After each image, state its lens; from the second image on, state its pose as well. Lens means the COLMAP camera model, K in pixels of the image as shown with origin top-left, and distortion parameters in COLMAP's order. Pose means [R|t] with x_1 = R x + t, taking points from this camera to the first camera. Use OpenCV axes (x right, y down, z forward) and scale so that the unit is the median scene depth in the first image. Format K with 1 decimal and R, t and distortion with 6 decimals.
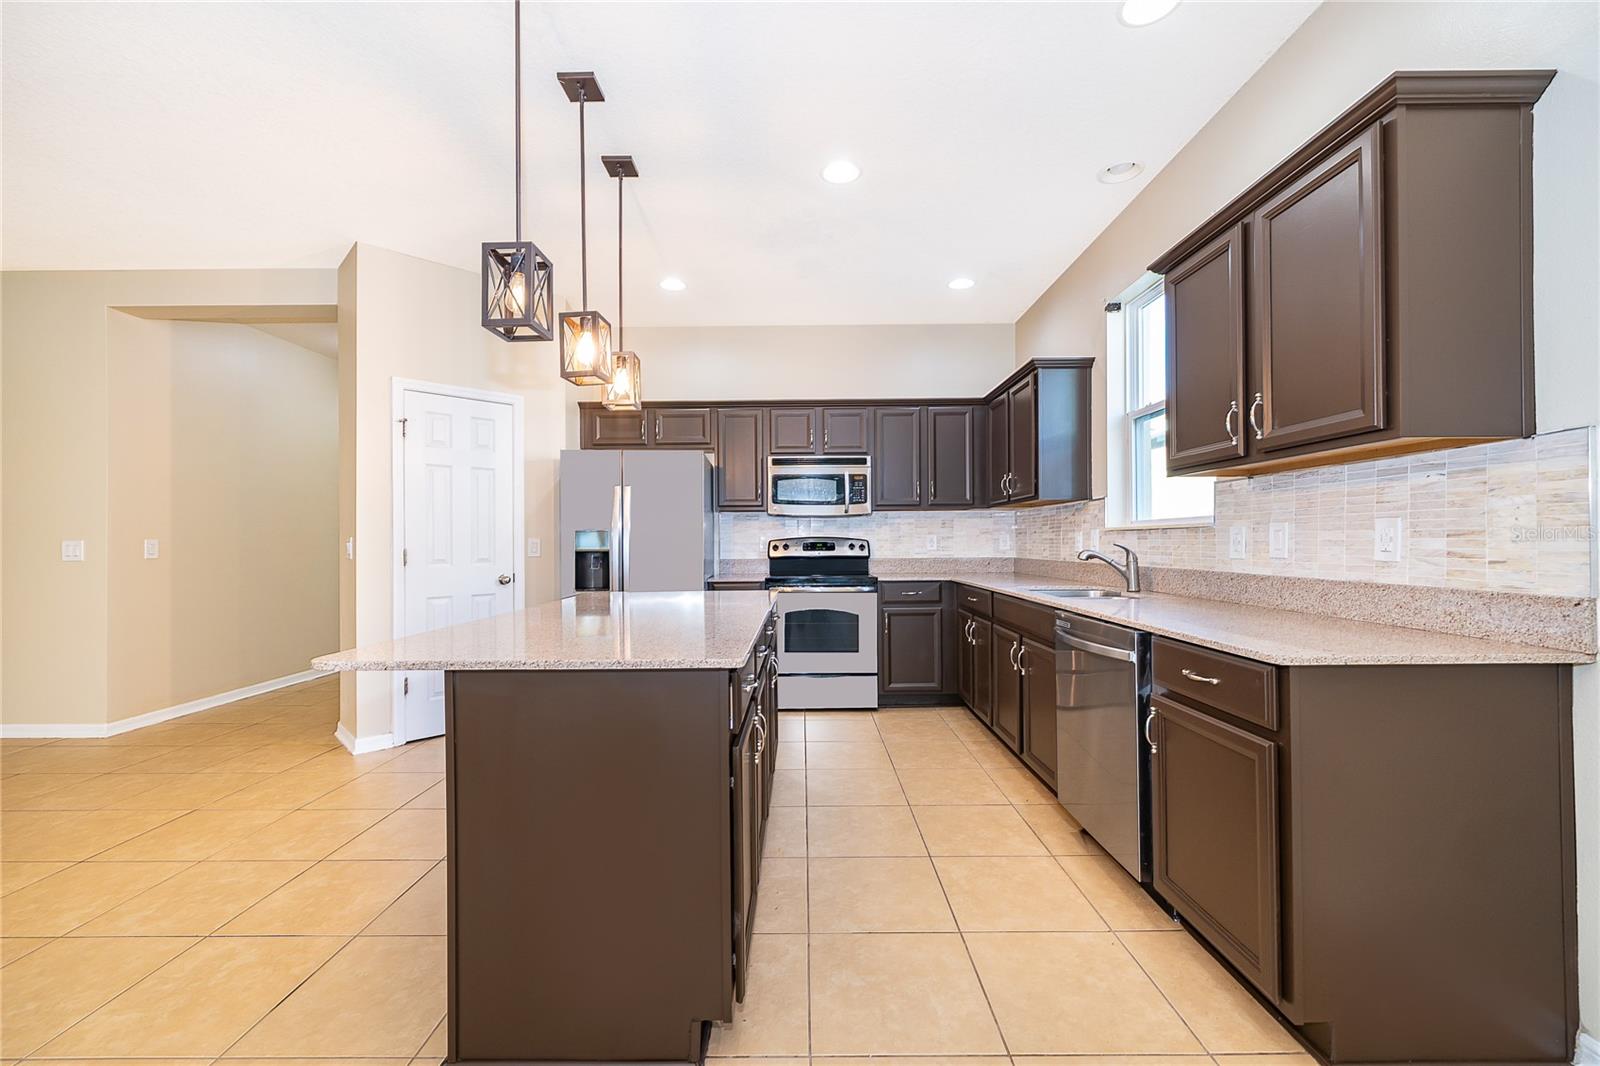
lens RADIAL K [[638.8, 0, 795.8], [0, 638.8, 538.6], [0, 0, 1]] dist [-0.004209, 0.000005]
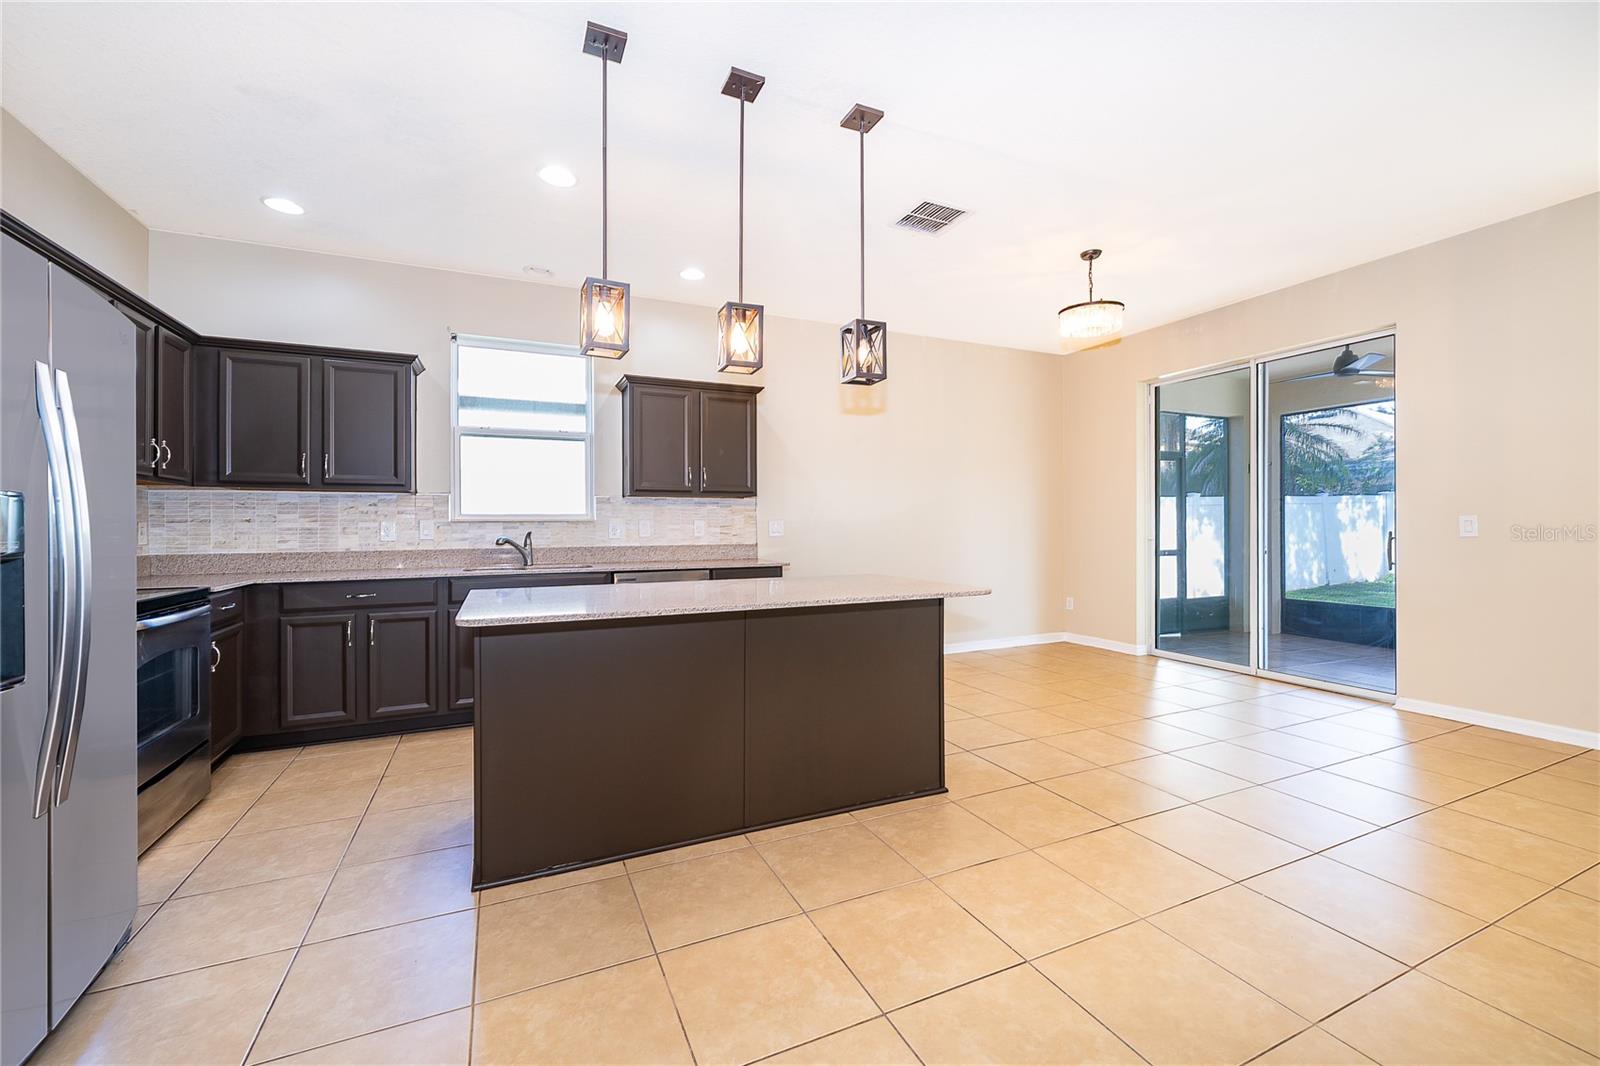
lens RADIAL K [[638.8, 0, 794.4], [0, 638.8, 526.4], [0, 0, 1]] dist [-0.004209, 0.000005]
pose [[-0.411324, 0.008309, 0.911451, -0.745242], [0.002655, 0.999965, -0.007918, 0.006737], [-0.911485, -0.000837, -0.411332, 0.770613]]
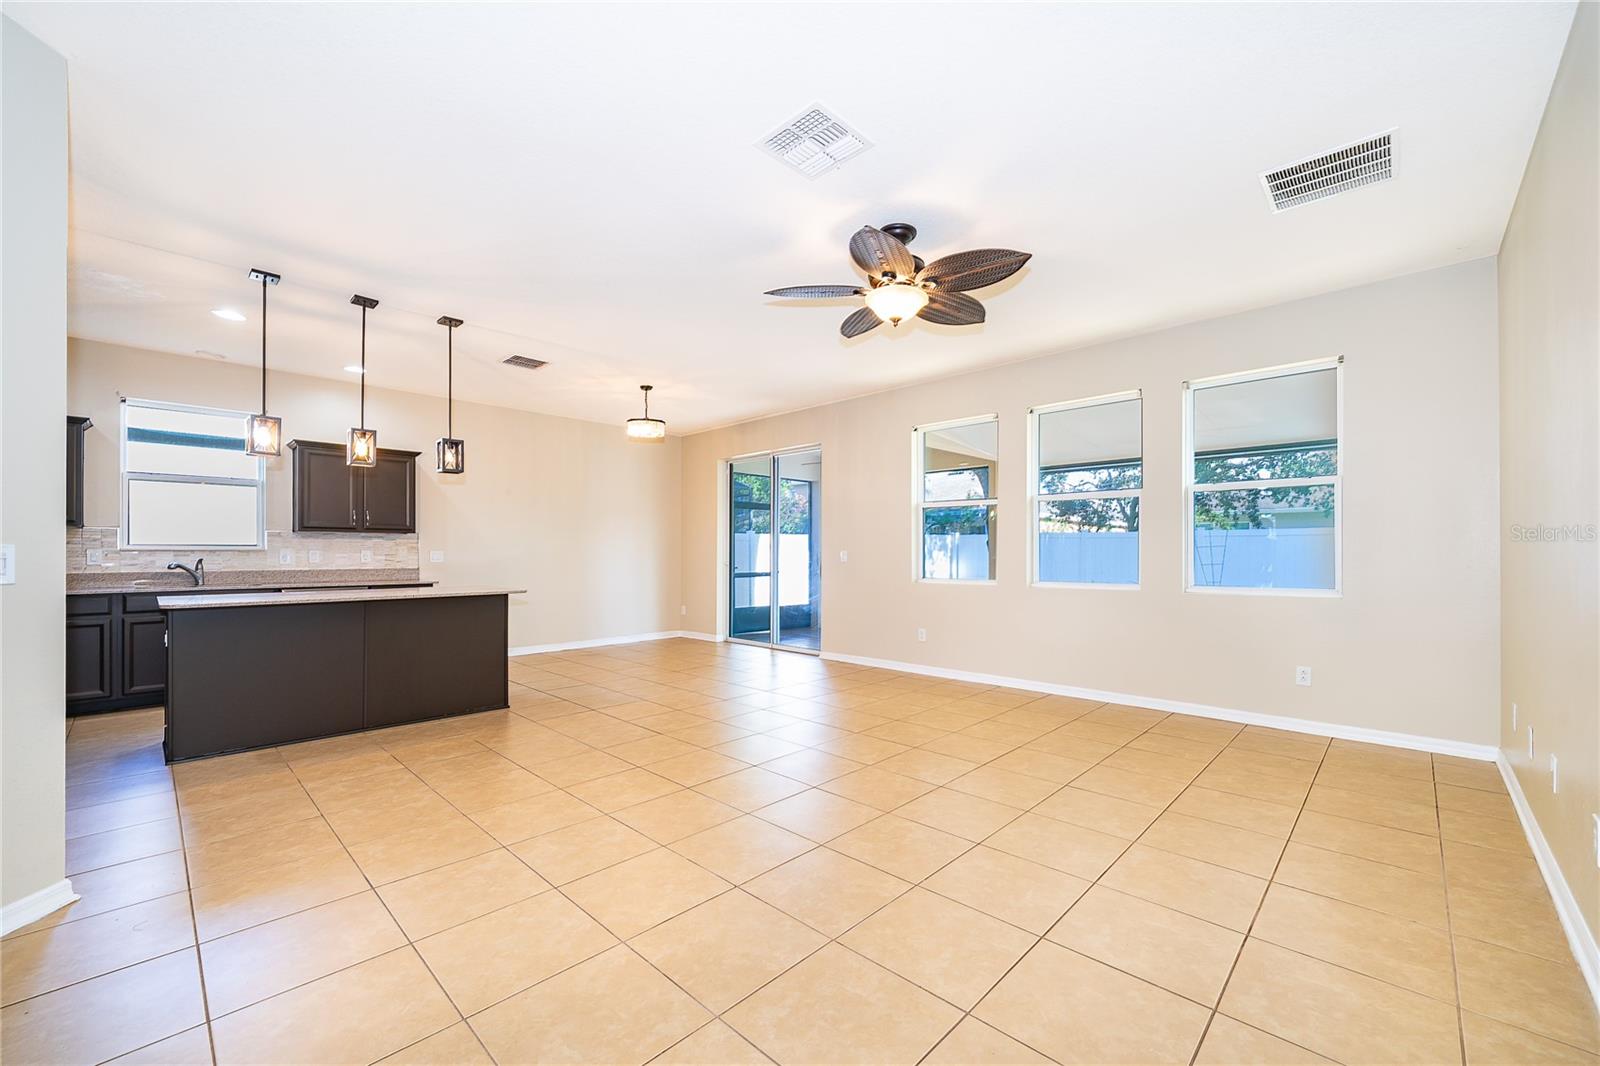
lens RADIAL K [[638.8, 0, 799.0], [0, 638.8, 552.2], [0, 0, 1]] dist [-0.004209, 0.000005]
pose [[-0.717939, 0.008660, 0.696052, -1.405811], [0.001767, 0.999942, -0.010619, 0.008843], [-0.696104, -0.006394, -0.717912, 0.819145]]
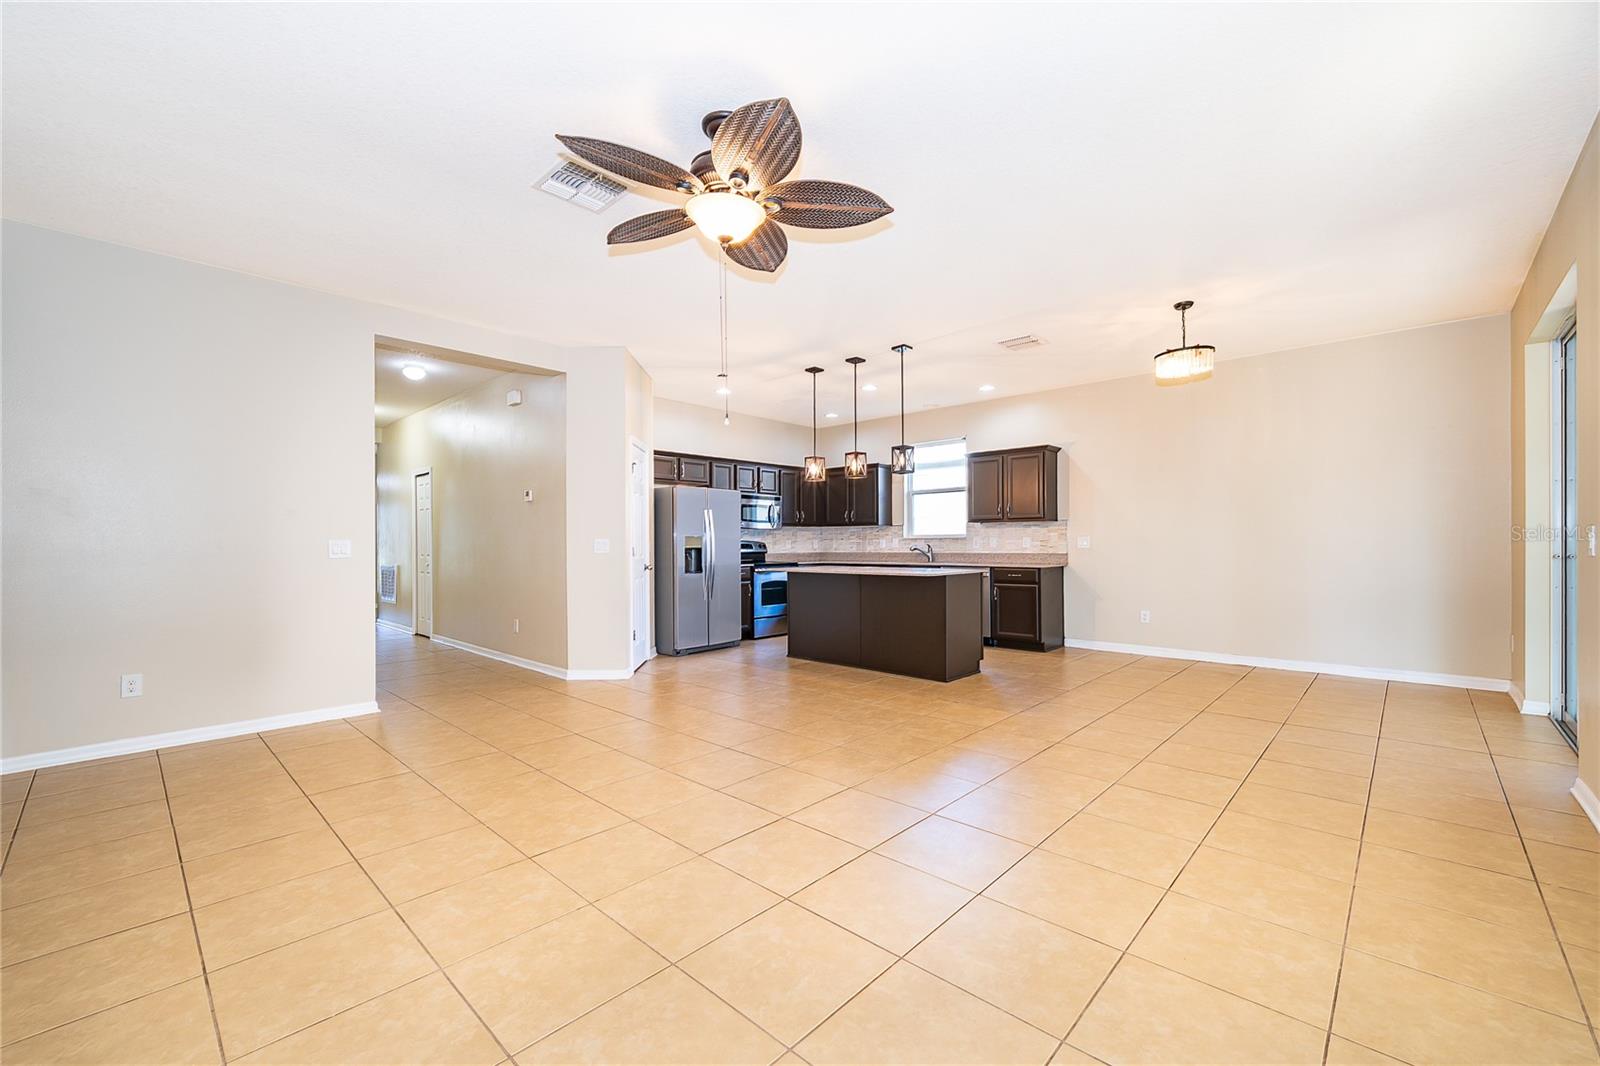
lens RADIAL K [[638.8, 0, 800.2], [0, 638.8, 542.5], [0, 0, 1]] dist [-0.004209, 0.000005]
pose [[0.687097, 0.005137, 0.726547, -1.319648], [-0.002661, 0.999986, -0.004554, 0.011046], [-0.726561, 0.001196, 0.687101, -0.325753]]
